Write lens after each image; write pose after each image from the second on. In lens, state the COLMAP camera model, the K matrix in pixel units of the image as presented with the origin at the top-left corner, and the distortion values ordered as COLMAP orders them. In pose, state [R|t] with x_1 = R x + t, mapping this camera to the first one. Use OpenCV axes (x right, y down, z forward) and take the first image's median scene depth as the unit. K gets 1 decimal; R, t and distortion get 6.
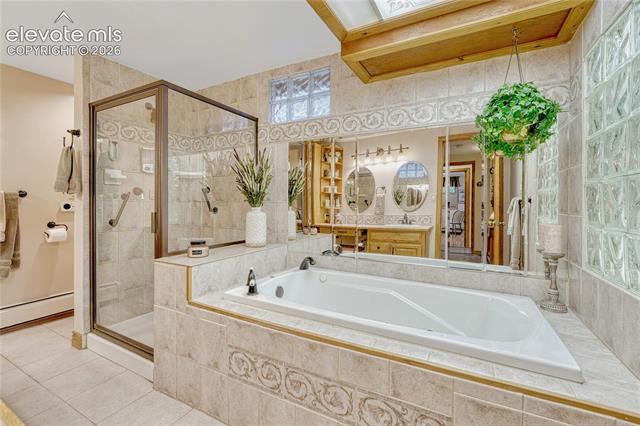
lens RADIAL K [[287.1, 0, 316.4], [0, 287.1, 201.8], [0, 0, 1]] dist [-0.000526, -0.000157]
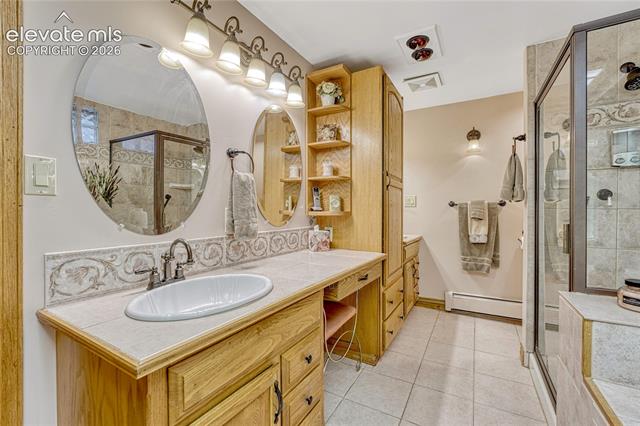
lens RADIAL K [[273.4, 0, 320.0], [0, 273.4, 213.0], [0, 0, 1]] dist [-0.001380, -0.000086]
pose [[-0.018311, 0.004053, -0.999824, 0.088694], [0.005060, 0.999979, 0.003961, 0.003468], [0.999820, -0.004987, -0.018331, 0.336640]]
